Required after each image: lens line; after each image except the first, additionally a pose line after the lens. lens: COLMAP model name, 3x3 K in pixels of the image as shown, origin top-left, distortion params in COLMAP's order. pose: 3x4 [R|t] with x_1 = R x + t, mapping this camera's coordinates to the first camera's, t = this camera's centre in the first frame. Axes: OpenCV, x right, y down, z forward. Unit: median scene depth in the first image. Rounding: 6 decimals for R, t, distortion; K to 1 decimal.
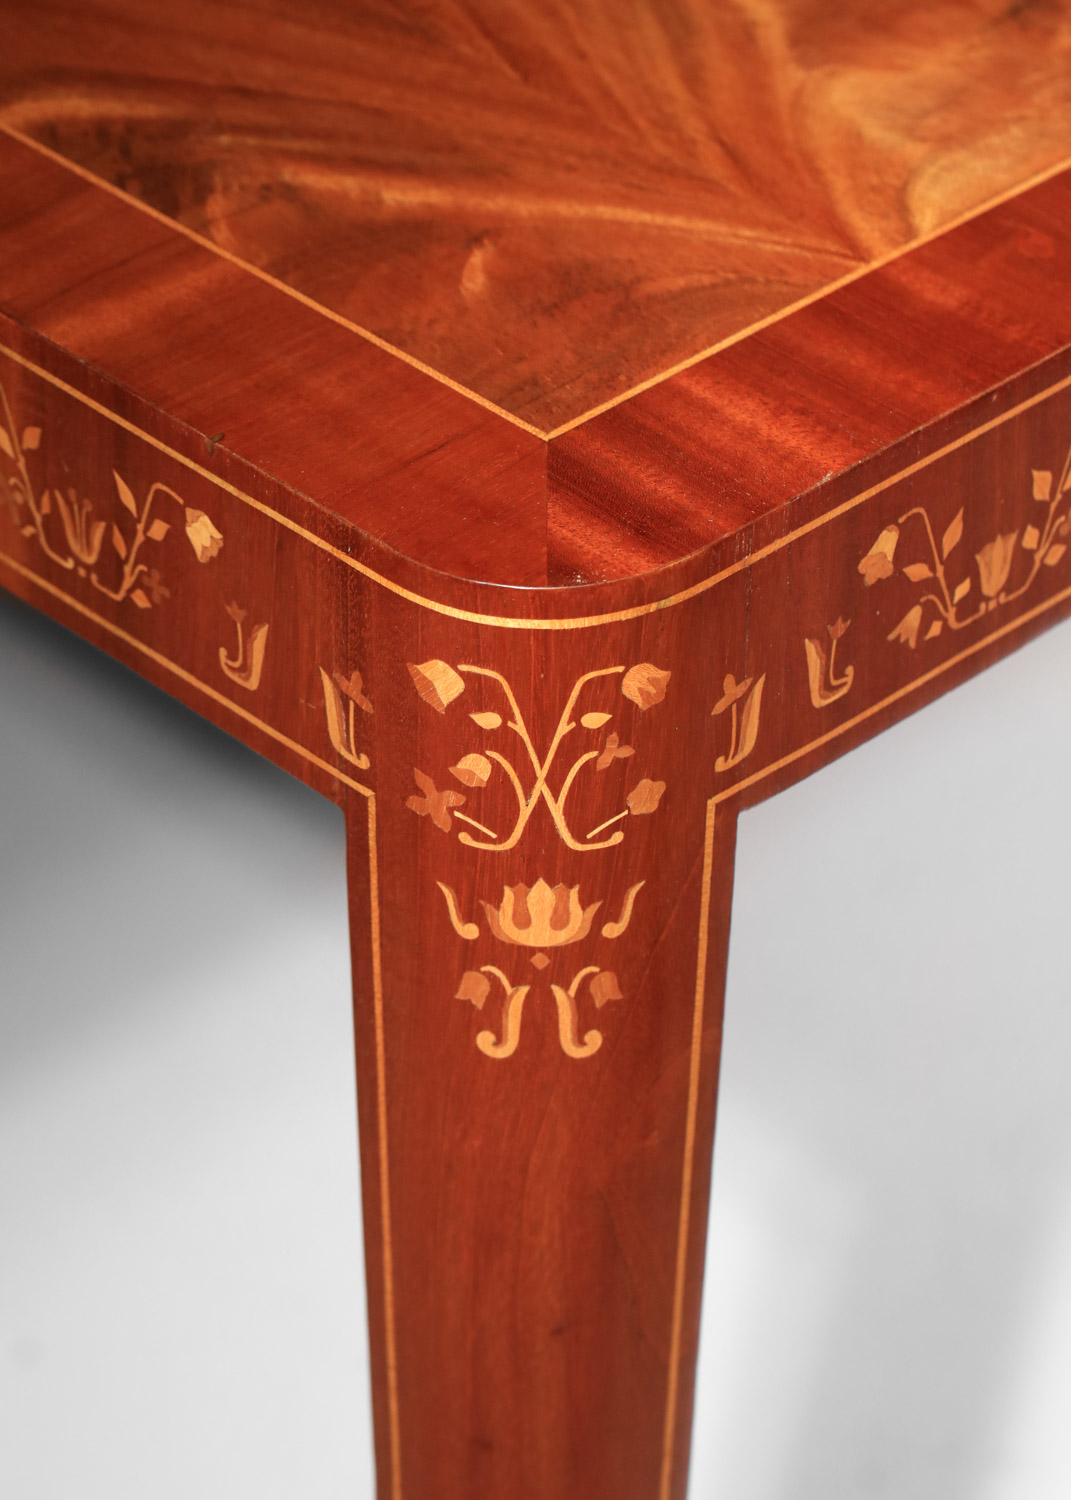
lens RADIAL K [[4874.2, 0, 535.5], [0, 4874.2, 750.0], [0, 0, 1]] dist [0.196426, 3.102158]
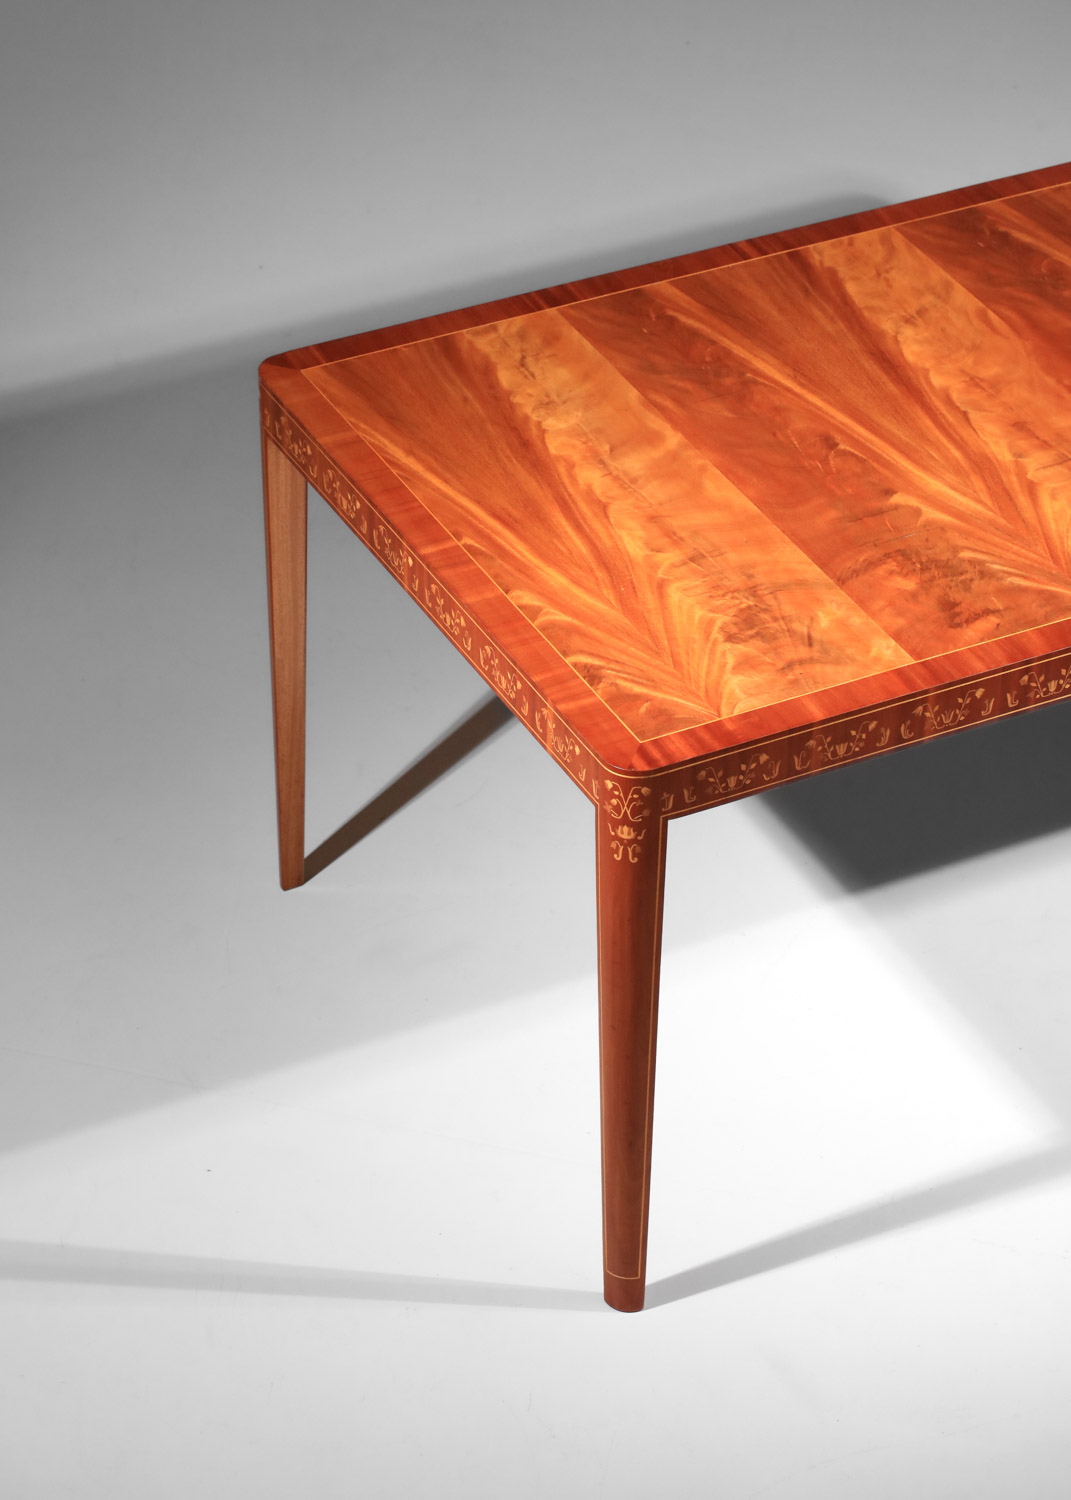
lens RADIAL K [[4874.2, 0, 535.5], [0, 4874.2, 750.0], [0, 0, 1]] dist [0.196426, 3.102158]
pose [[0.953642, 0.162936, -0.253019, 1.198456], [-0.170965, 0.985227, -0.009920, 0.015081], [0.247665, 0.052717, 0.967410, -4.019248]]
